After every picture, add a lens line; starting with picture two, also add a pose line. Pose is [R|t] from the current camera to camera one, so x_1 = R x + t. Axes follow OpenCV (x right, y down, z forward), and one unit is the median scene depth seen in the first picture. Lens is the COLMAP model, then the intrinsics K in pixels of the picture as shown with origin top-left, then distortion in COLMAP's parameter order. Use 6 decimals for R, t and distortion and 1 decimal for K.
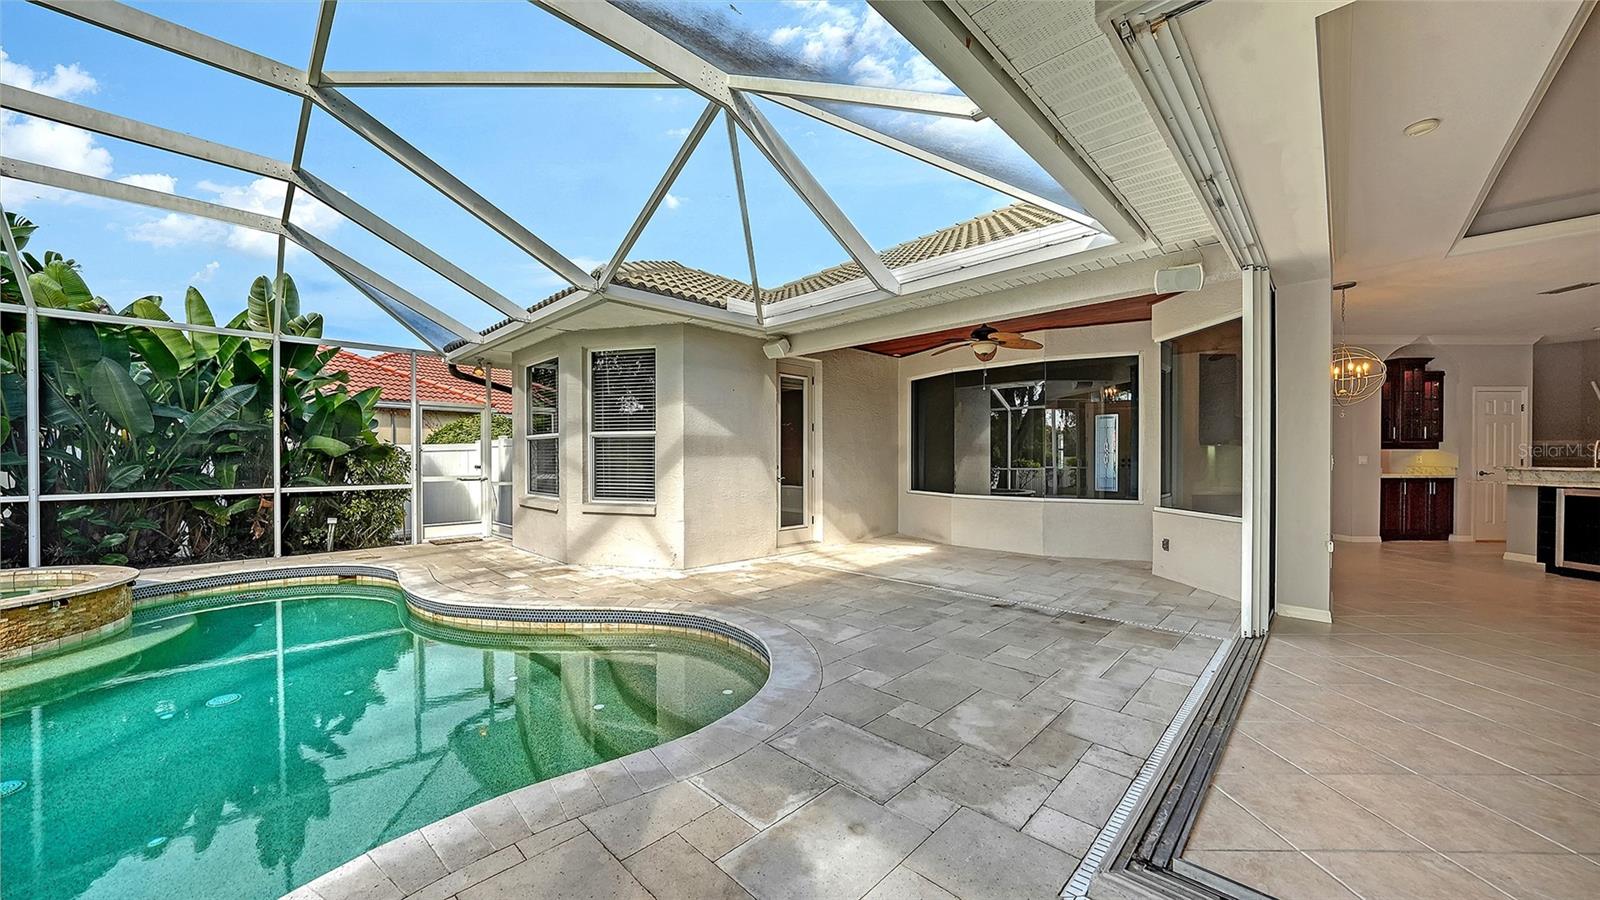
lens RADIAL K [[569.3, 0, 786.6], [0, 569.3, 465.1], [0, 0, 1]] dist [-0.015609, 0.000172]
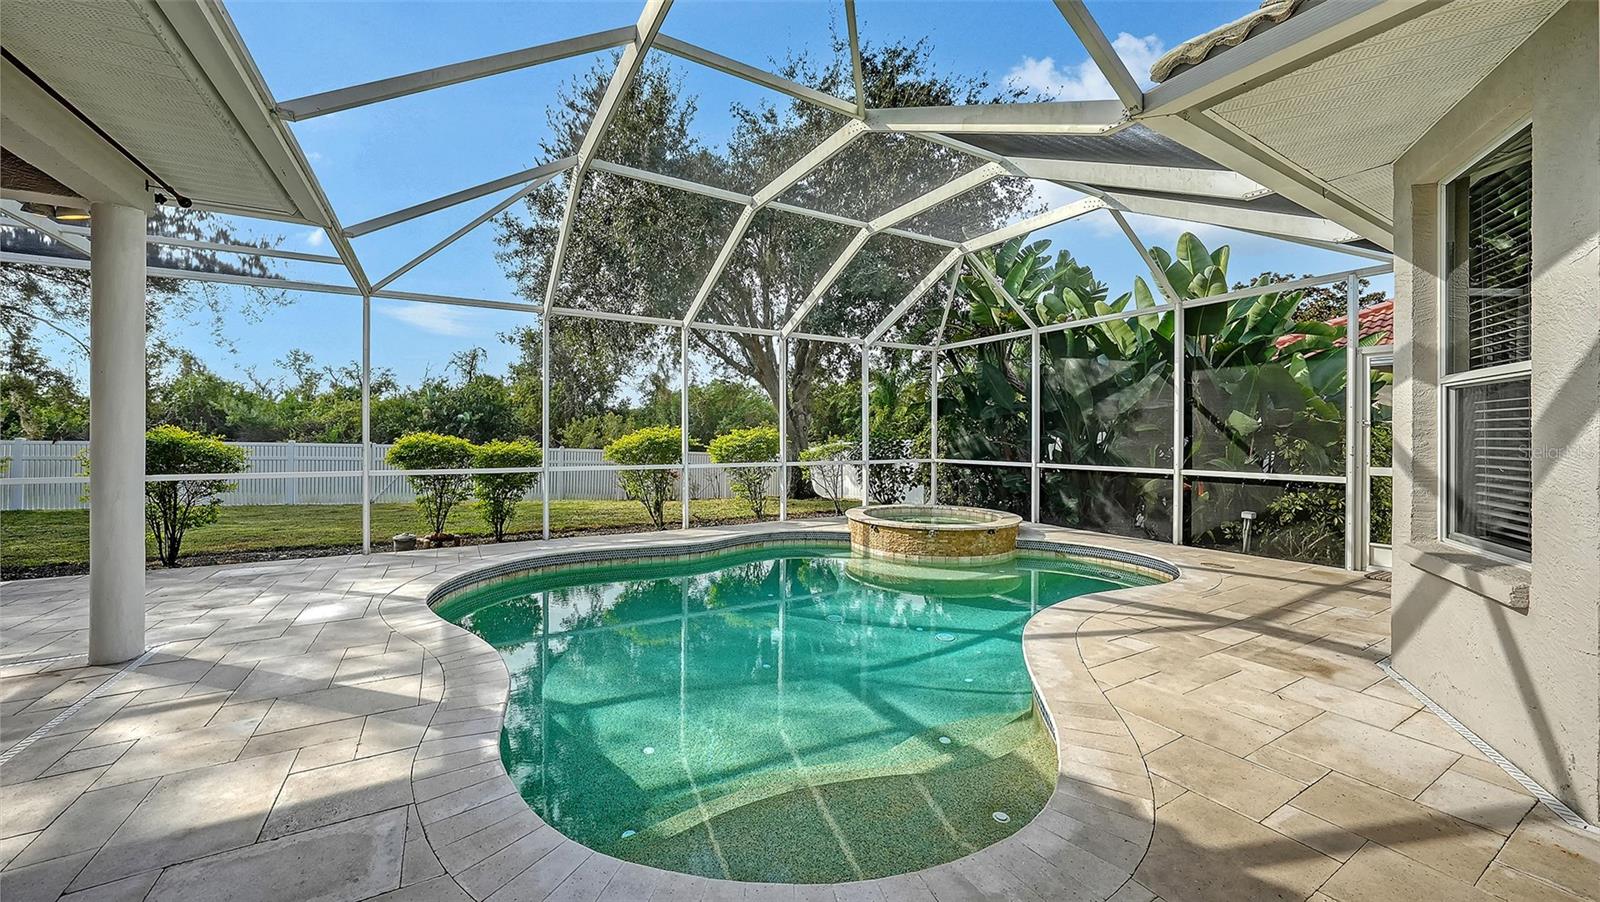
lens RADIAL K [[588.7, 0, 751.6], [0, 588.7, 436.9], [0, 0, 1]] dist [-0.019977, 0.000061]
pose [[-0.313553, 0.002528, -0.949567, 0.229808], [-0.013322, 0.999886, 0.007061, -0.010187], [0.949477, 0.014864, -0.313483, 0.667711]]
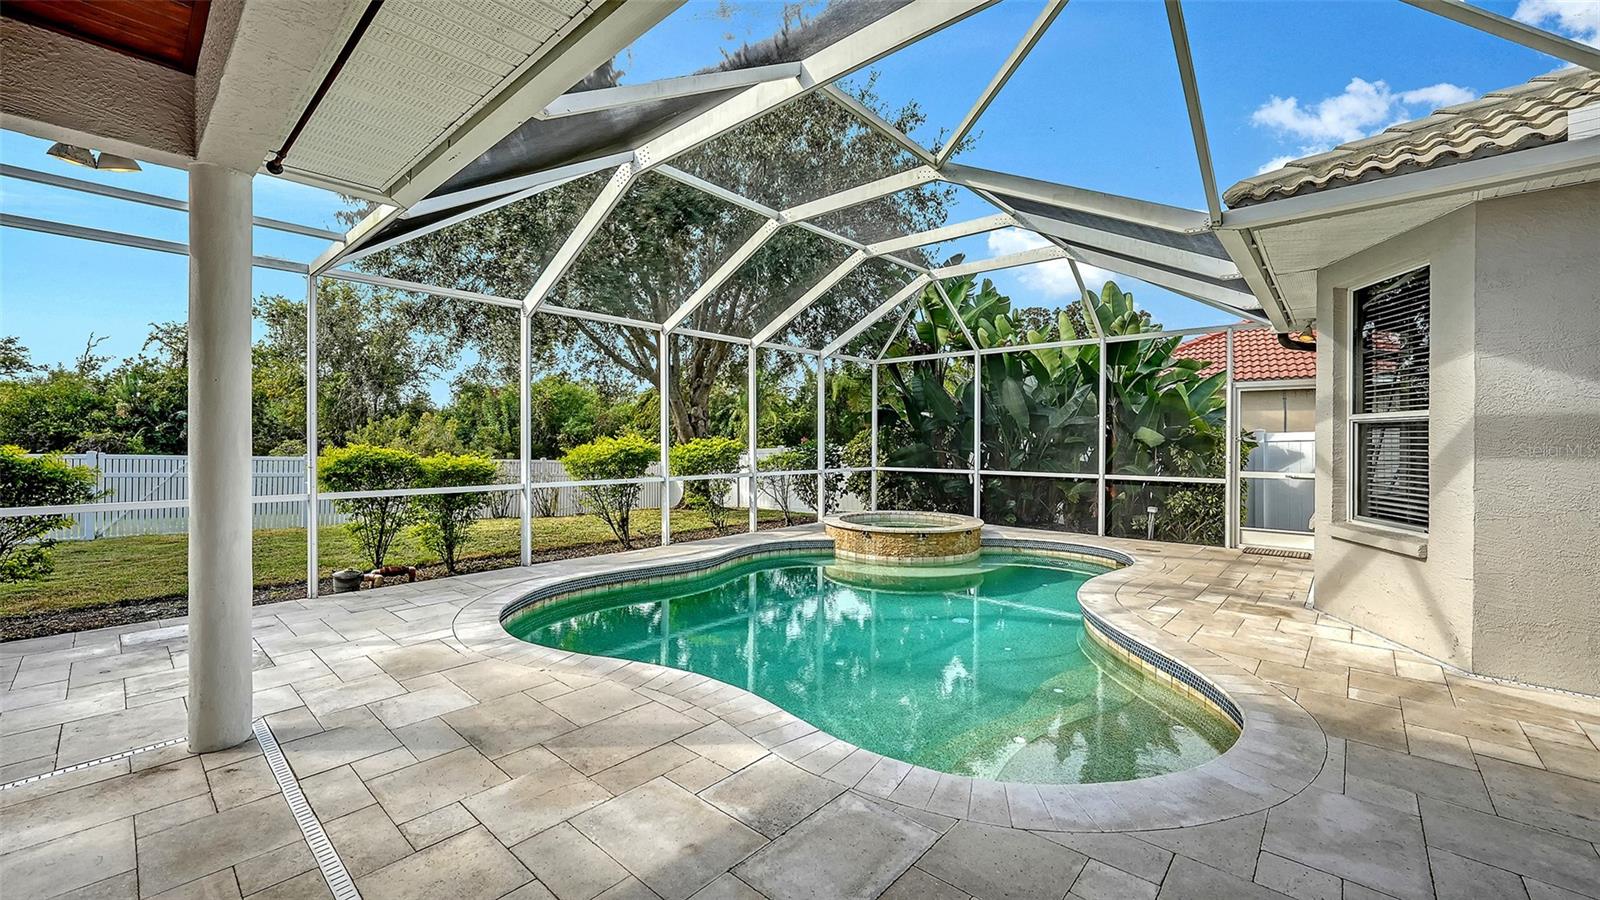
lens RADIAL K [[644.1, 0, 790.1], [0, 644.1, 438.8], [0, 0, 1]] dist [-0.002896, -0.000217]
pose [[0.034005, -0.000991, -0.999421, 0.380111], [-0.016660, 0.999860, -0.001558, -0.019038], [0.999283, 0.016704, 0.033984, 0.347332]]
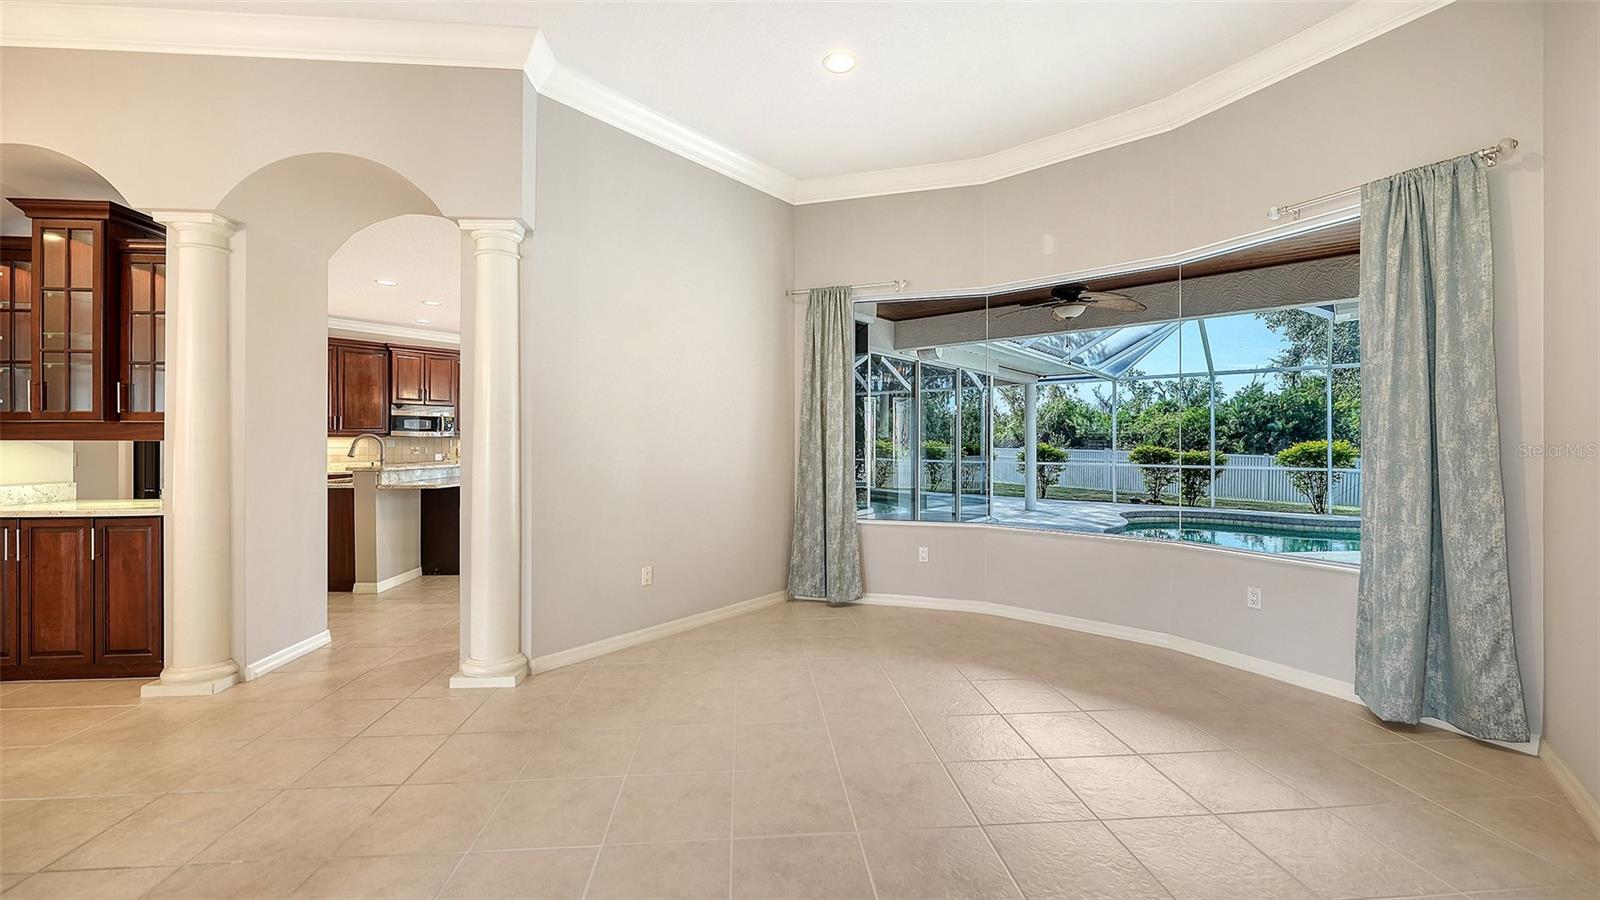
lens RADIAL K [[644.1, 0, 790.1], [0, 644.1, 438.8], [0, 0, 1]] dist [-0.002896, -0.000217]
pose [[-0.996246, 0.002239, -0.086534, 0.838567], [0.001811, 0.999986, 0.005034, -0.038210], [0.086544, 0.004858, -0.996236, 1.910995]]
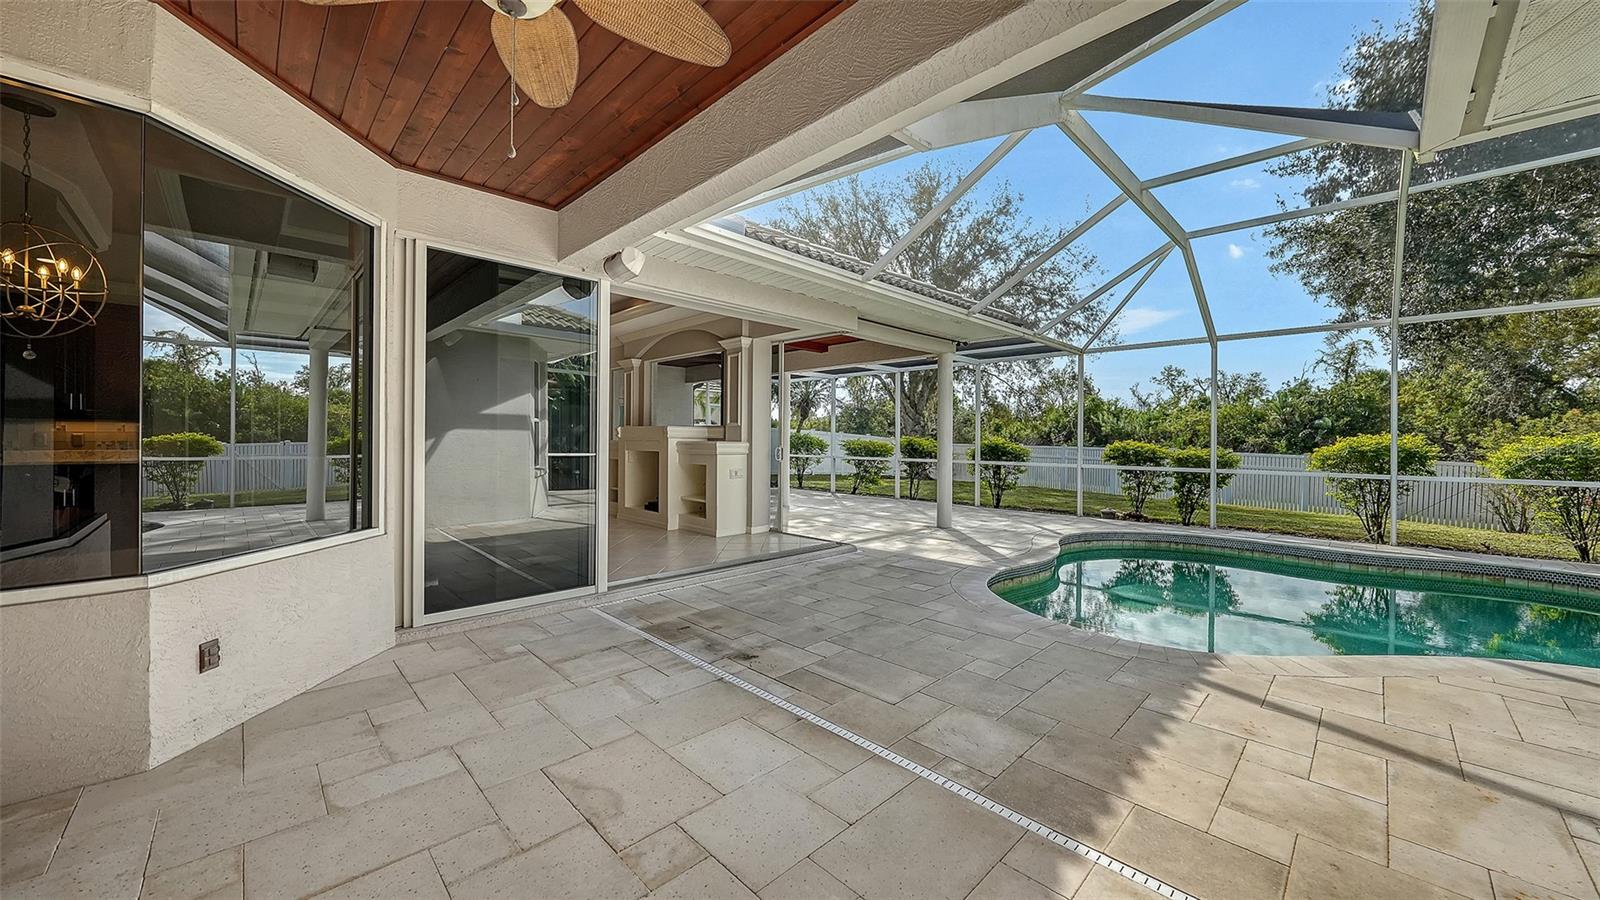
lens RADIAL K [[587.1, 0, 801.8], [0, 587.1, 441.0], [0, 0, 1]] dist [-0.001396, -0.000093]
pose [[-0.999989, -0.004573, -0.001274, 0.234382], [-0.004590, 0.999902, 0.013196, -0.015589], [0.001214, 0.013202, -0.999912, 1.290044]]
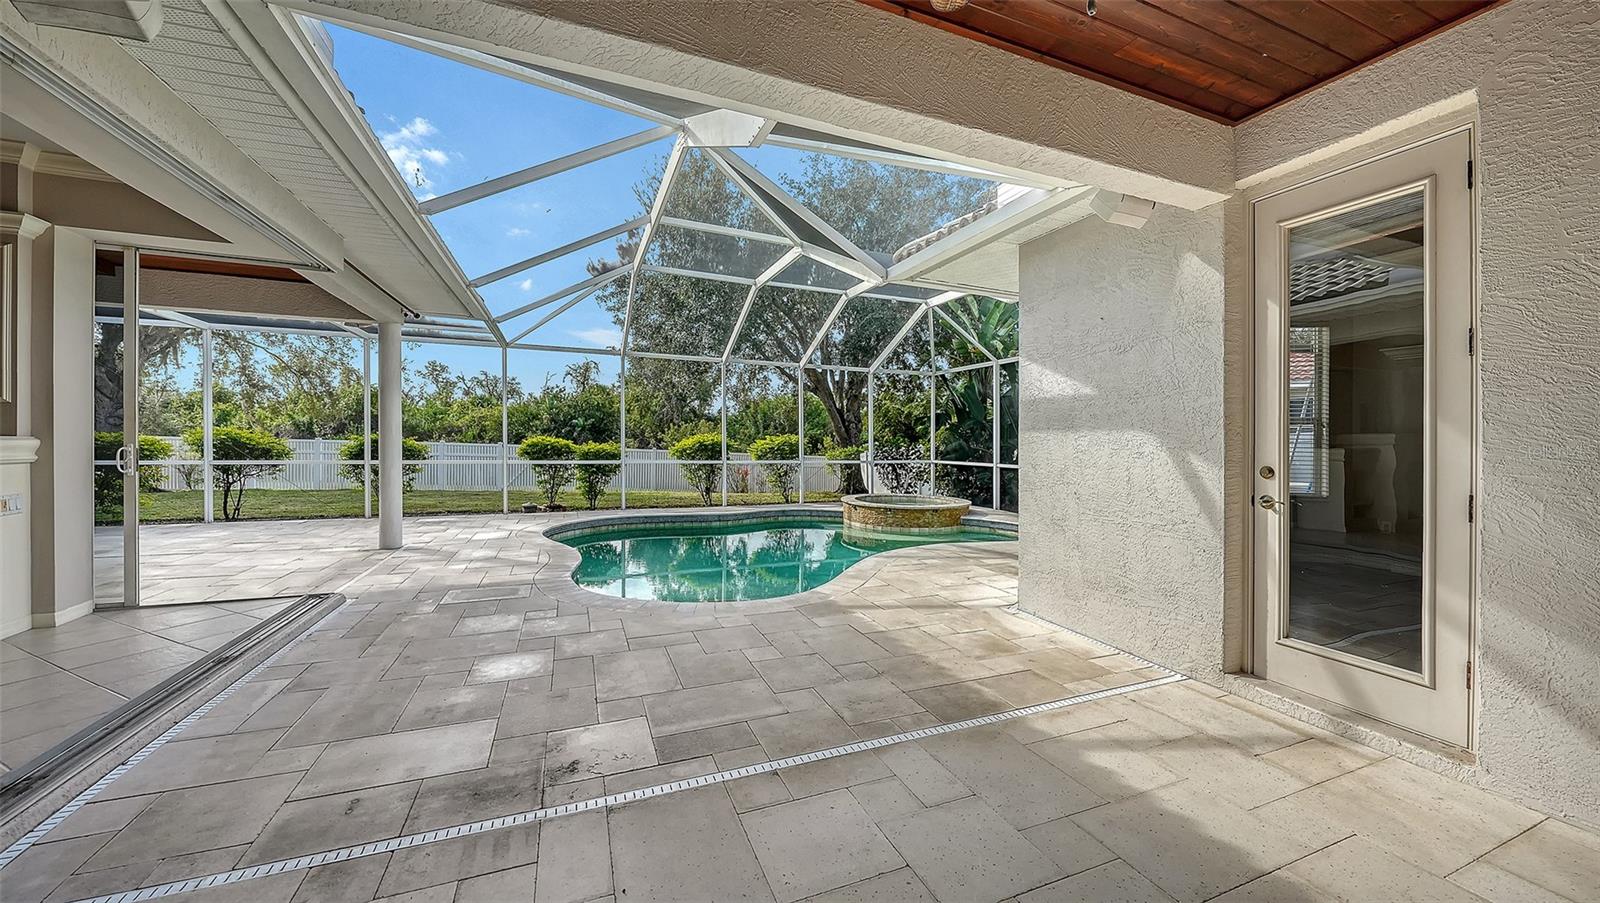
lens RADIAL K [[556.1, 0, 809.8], [0, 556.1, 458.8], [0, 0, 1]] dist [-0.000940, -0.000215]
pose [[-0.375576, 0.026742, -0.926406, 0.535628], [-0.023675, 0.998981, 0.038435, -0.015726], [0.926489, 0.036368, -0.374560, 1.011915]]
